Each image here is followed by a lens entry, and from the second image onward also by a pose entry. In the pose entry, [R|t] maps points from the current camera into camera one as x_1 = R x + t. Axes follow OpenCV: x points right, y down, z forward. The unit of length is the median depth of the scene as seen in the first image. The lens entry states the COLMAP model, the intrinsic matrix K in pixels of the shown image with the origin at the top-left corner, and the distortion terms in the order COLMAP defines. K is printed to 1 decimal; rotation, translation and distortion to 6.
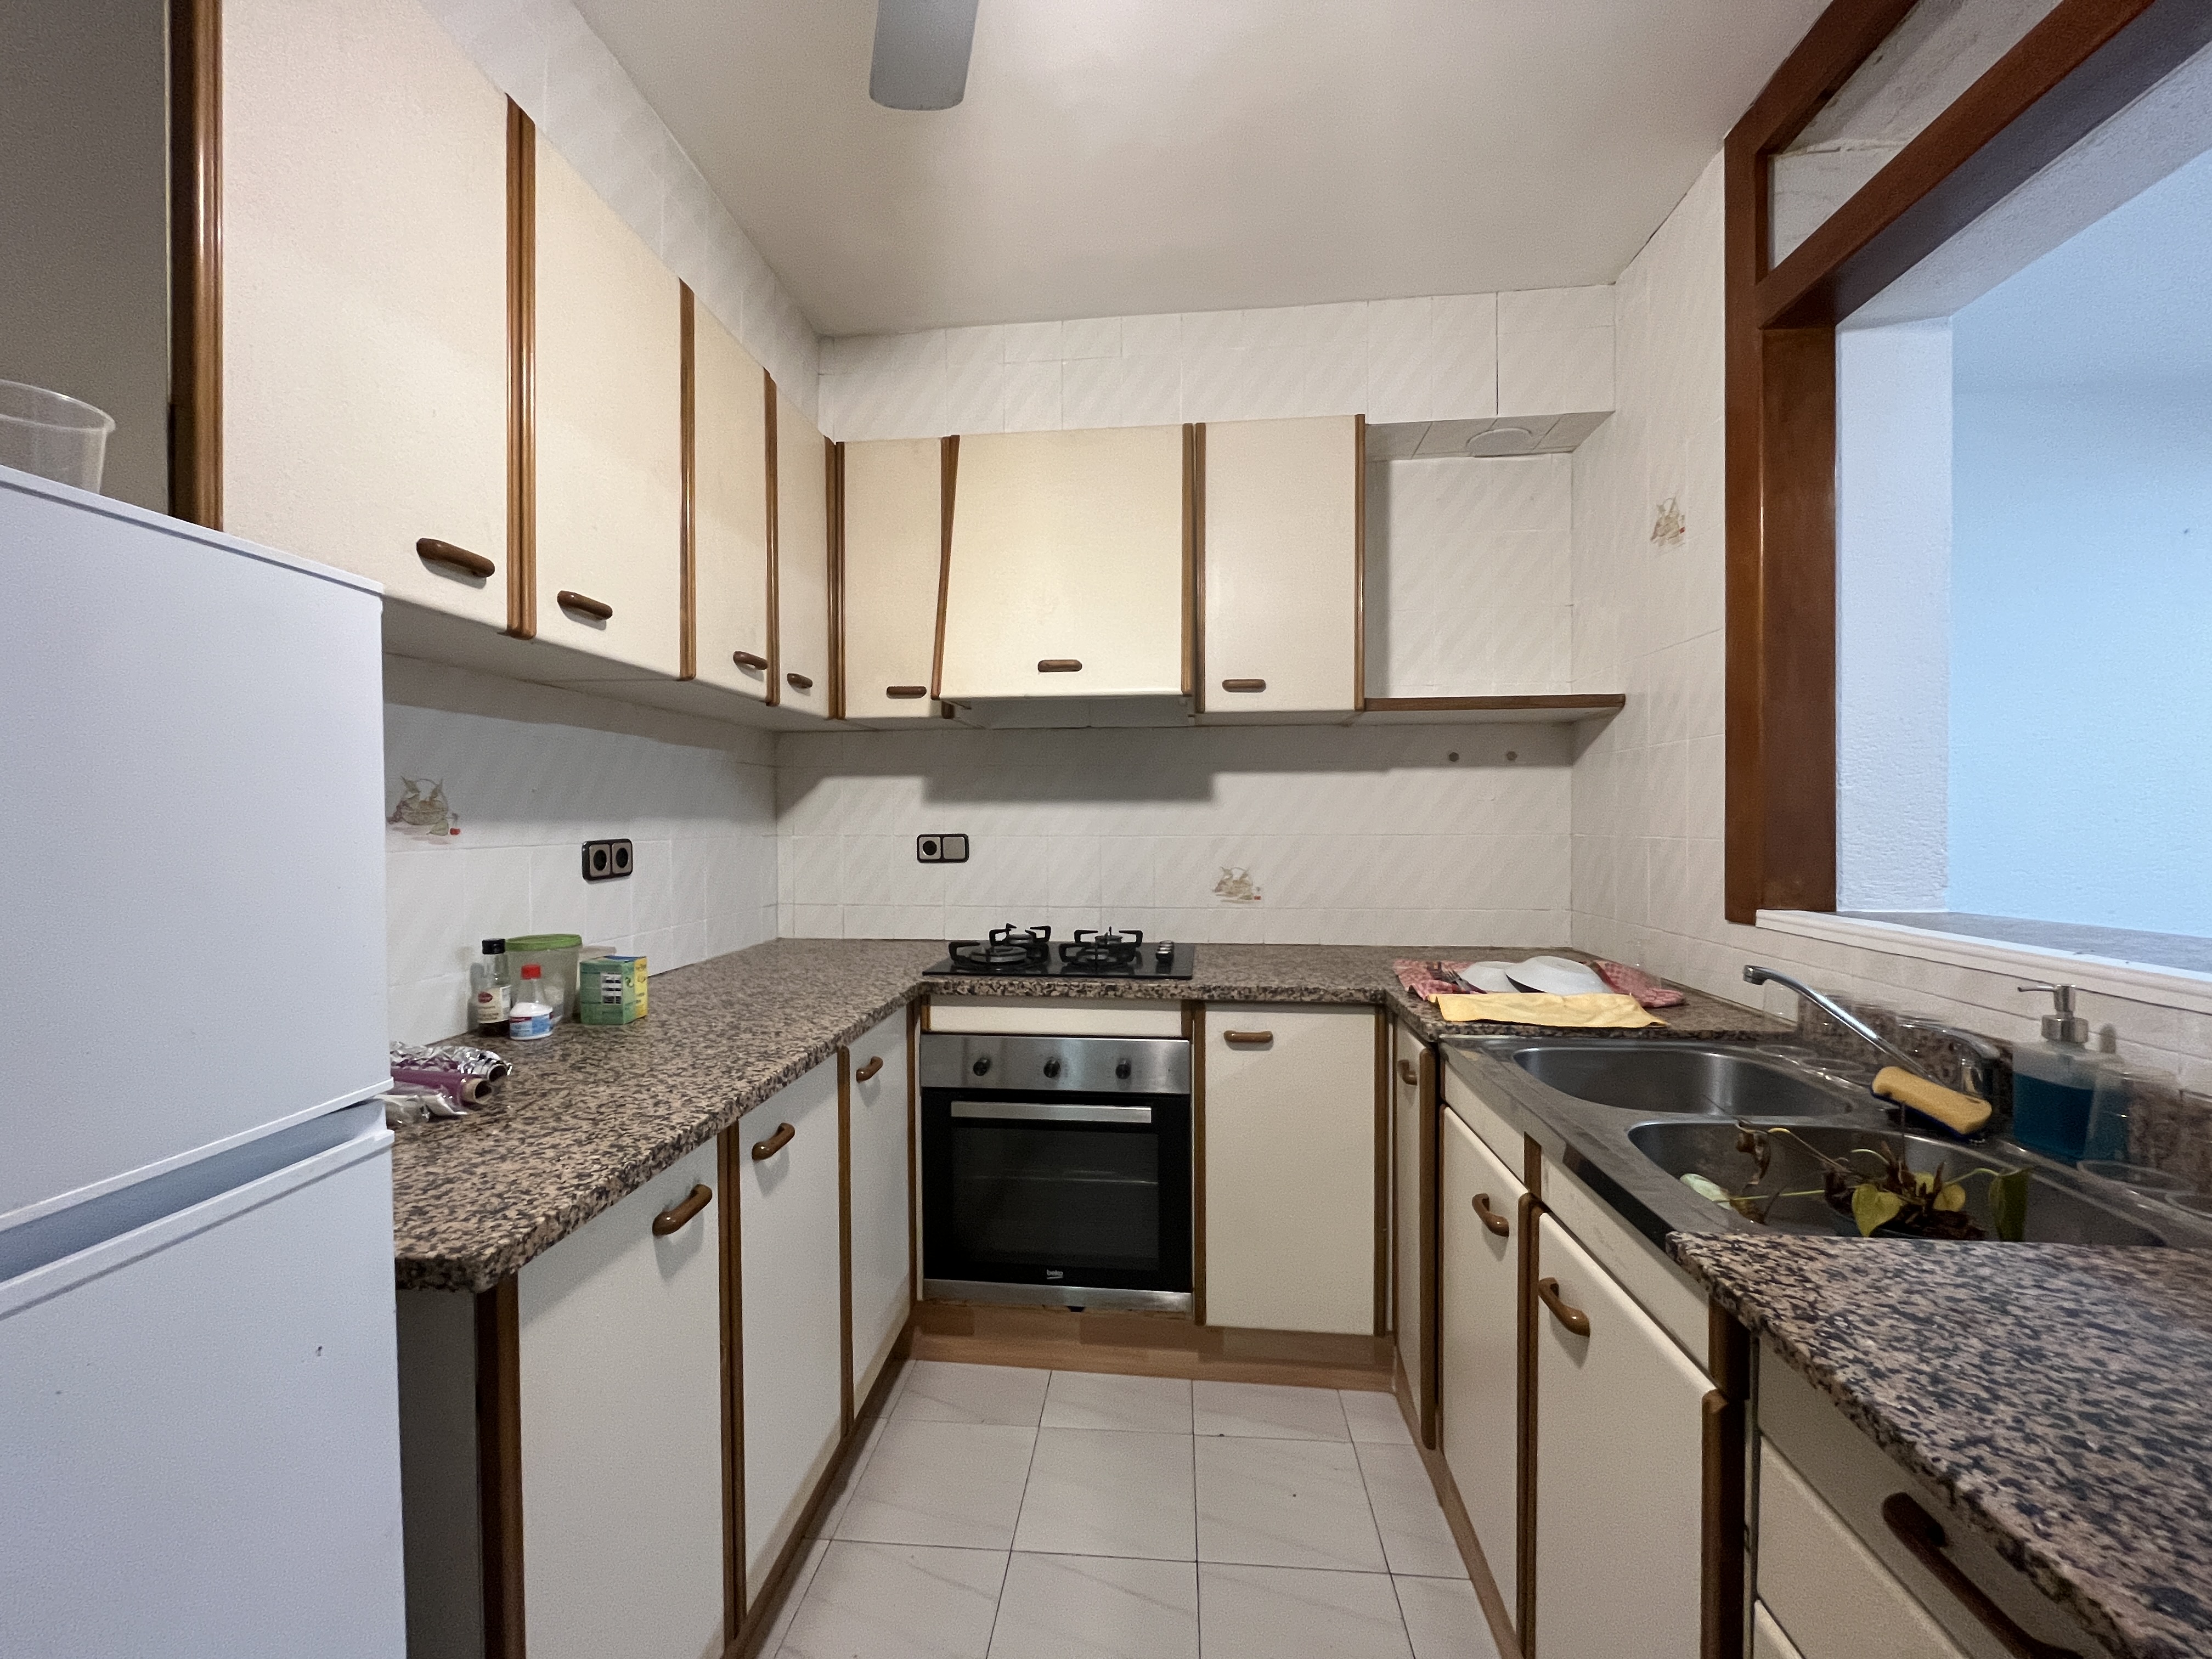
lens RADIAL K [[895.8, 0, 1102.3], [0, 895.8, 829.9], [0, 0, 1]] dist [-0.002028, -0.000199]
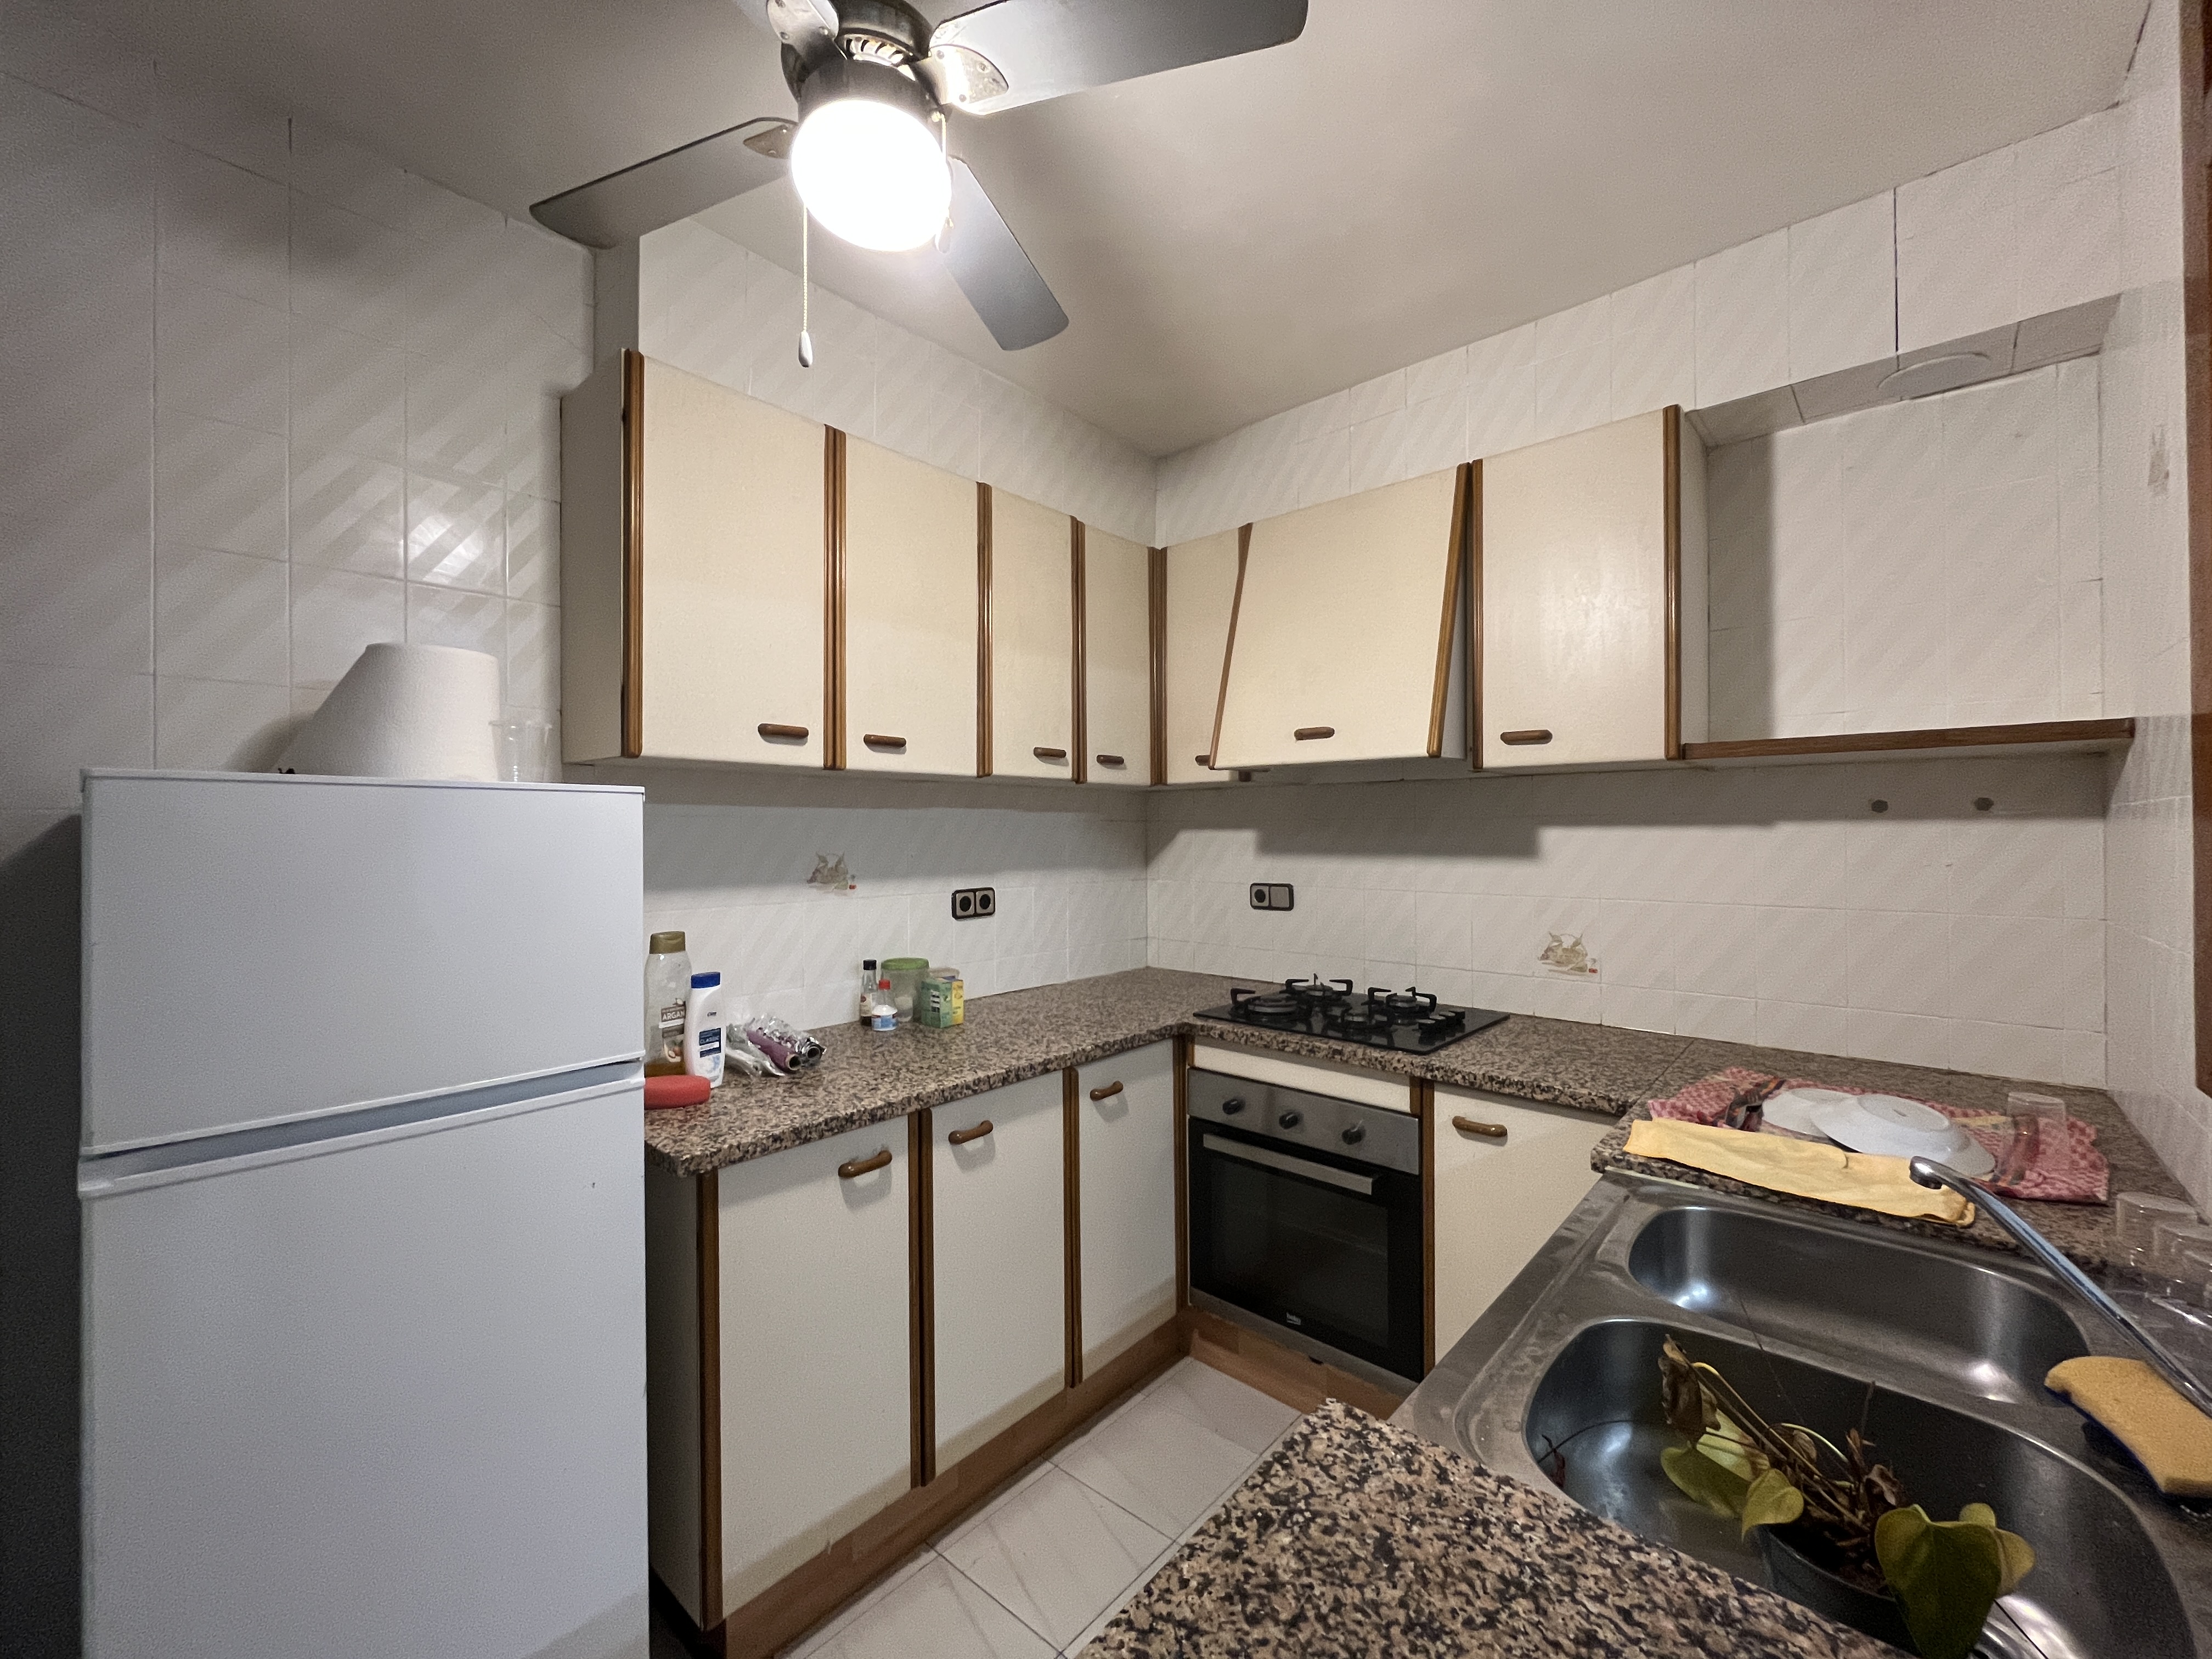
lens RADIAL K [[895.8, 0, 1100.4], [0, 895.8, 830.0], [0, 0, 1]] dist [-0.002028, -0.000199]
pose [[0.804232, -0.000743, -0.594315, 0.418238], [-0.006936, 0.999919, -0.010636, -0.065948], [0.594275, 0.012676, 0.804162, 0.022365]]
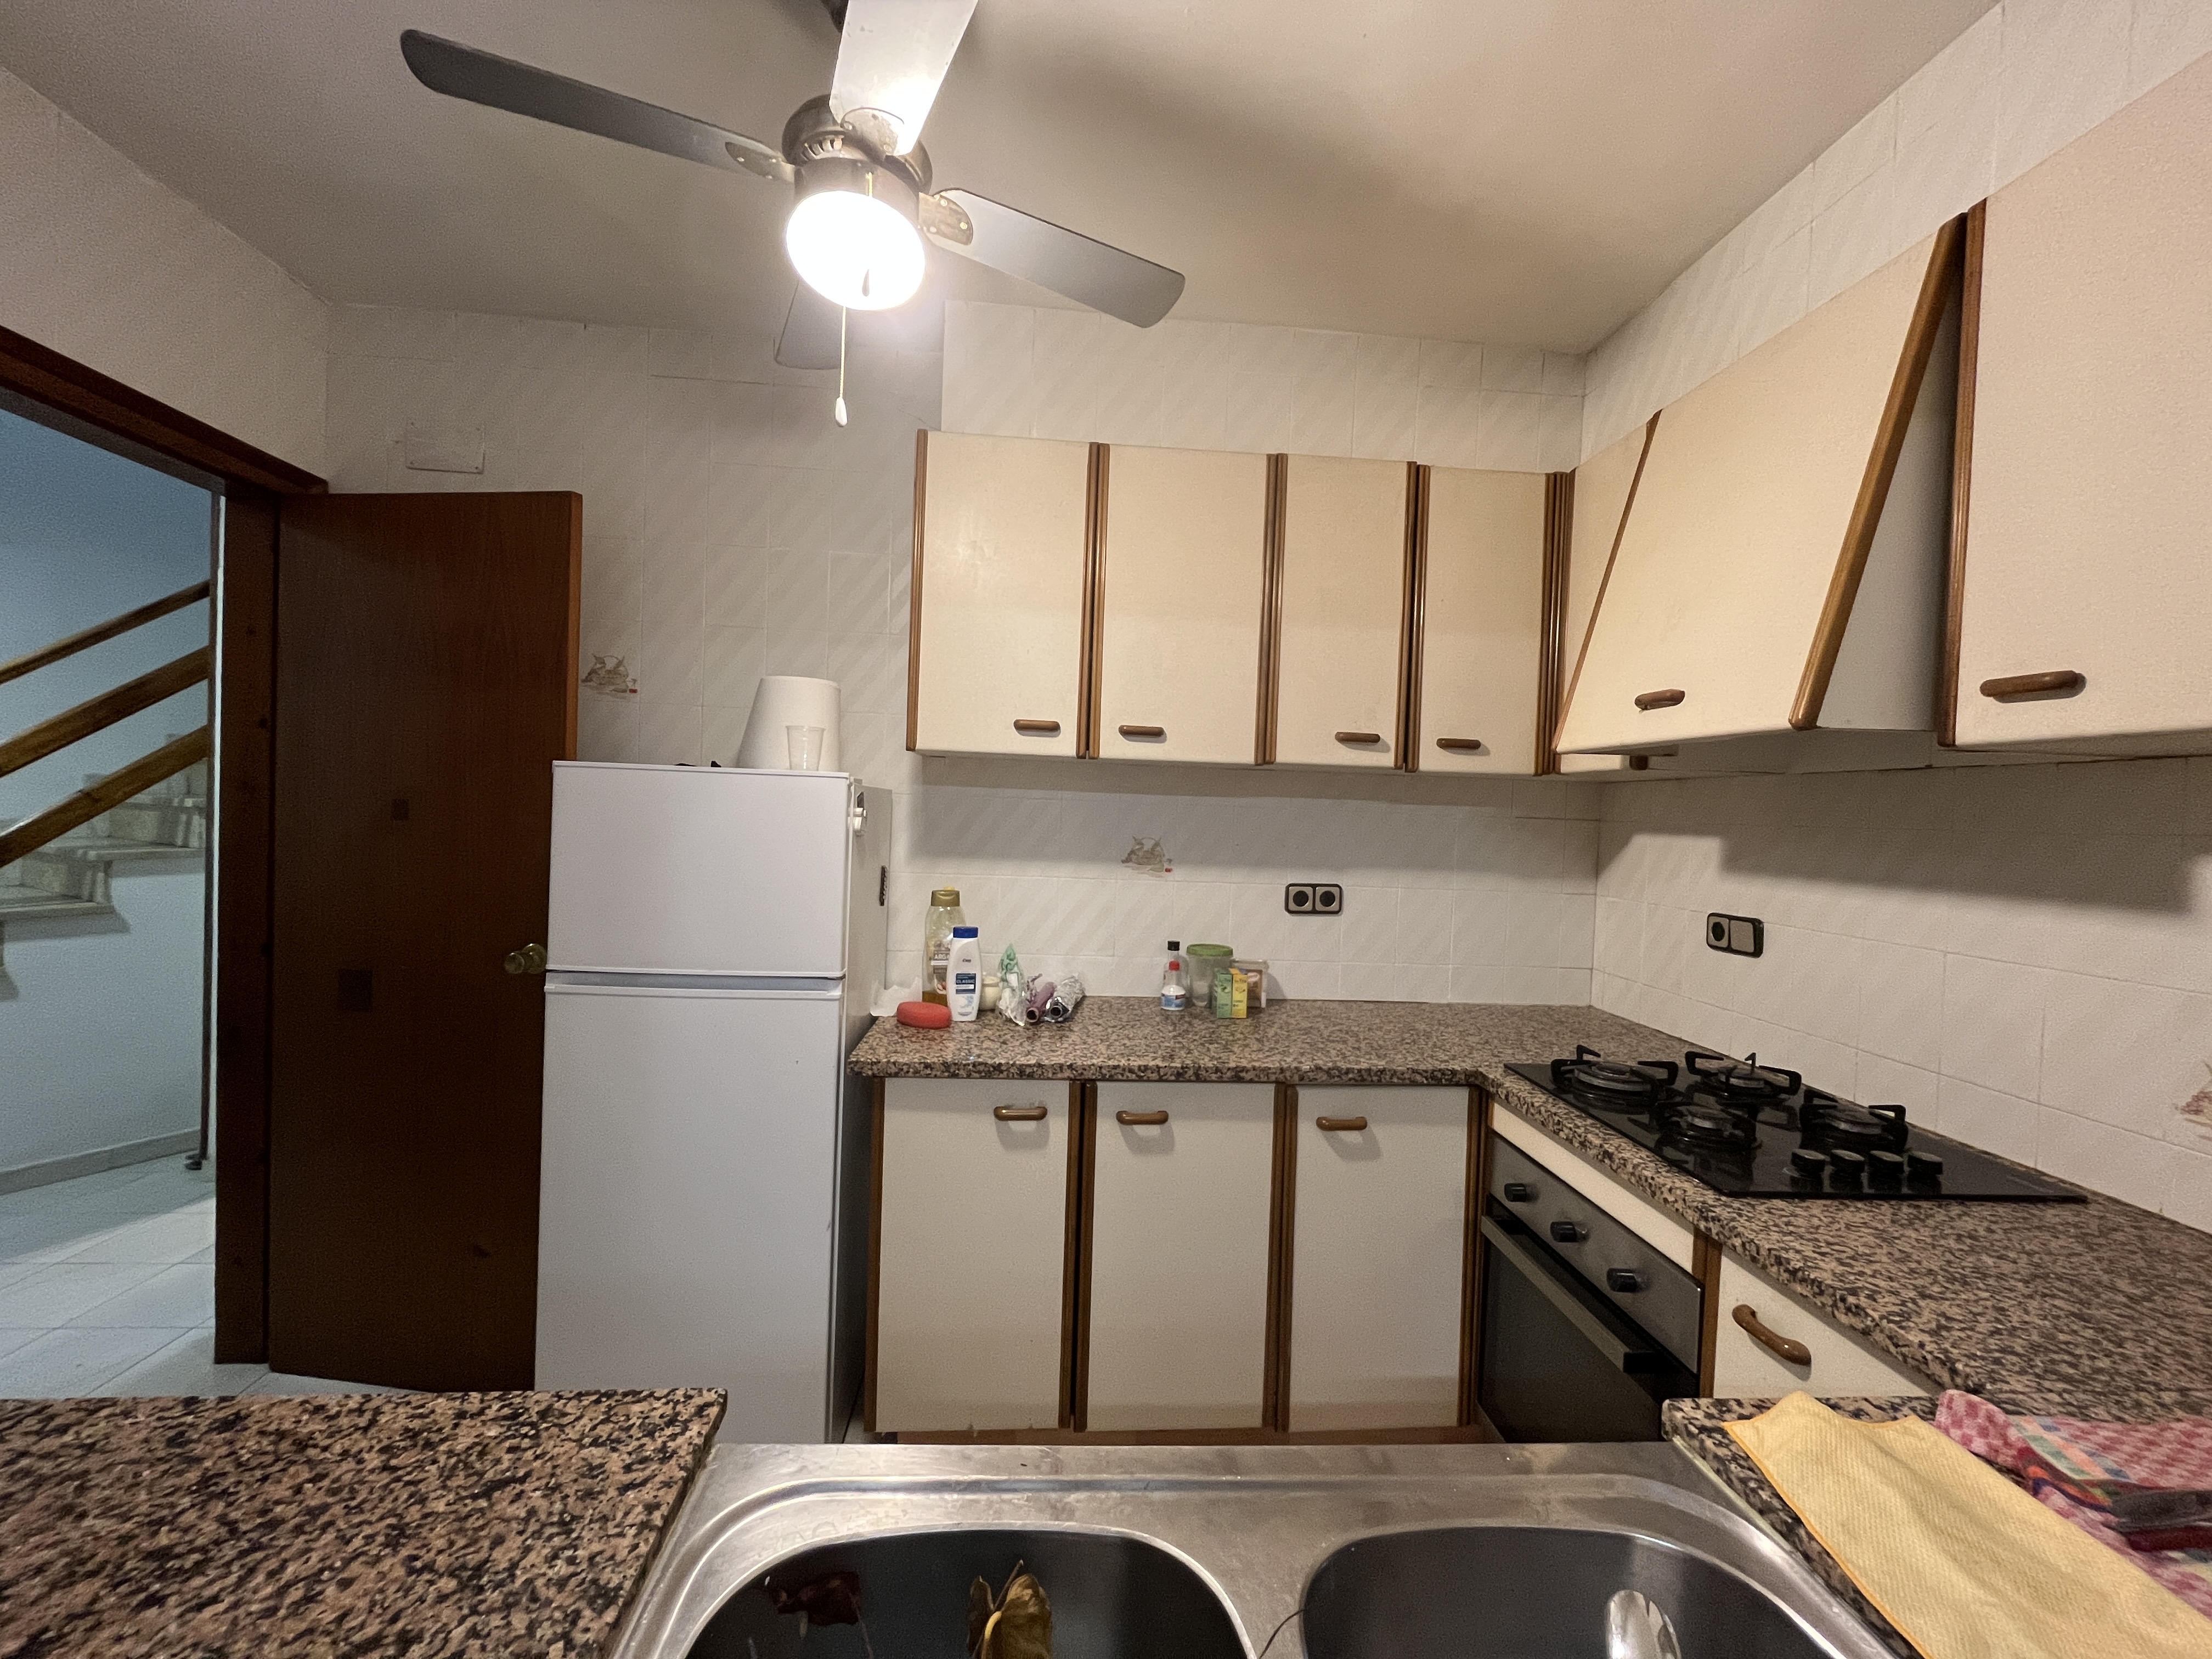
lens RADIAL K [[895.8, 0, 1100.5], [0, 895.8, 827.0], [0, 0, 1]] dist [-0.002028, -0.000199]
pose [[0.158450, 0.028496, -0.986956, 0.675484], [-0.050035, 0.998531, 0.020797, -0.082563], [0.986098, 0.046087, 0.159643, 0.502203]]
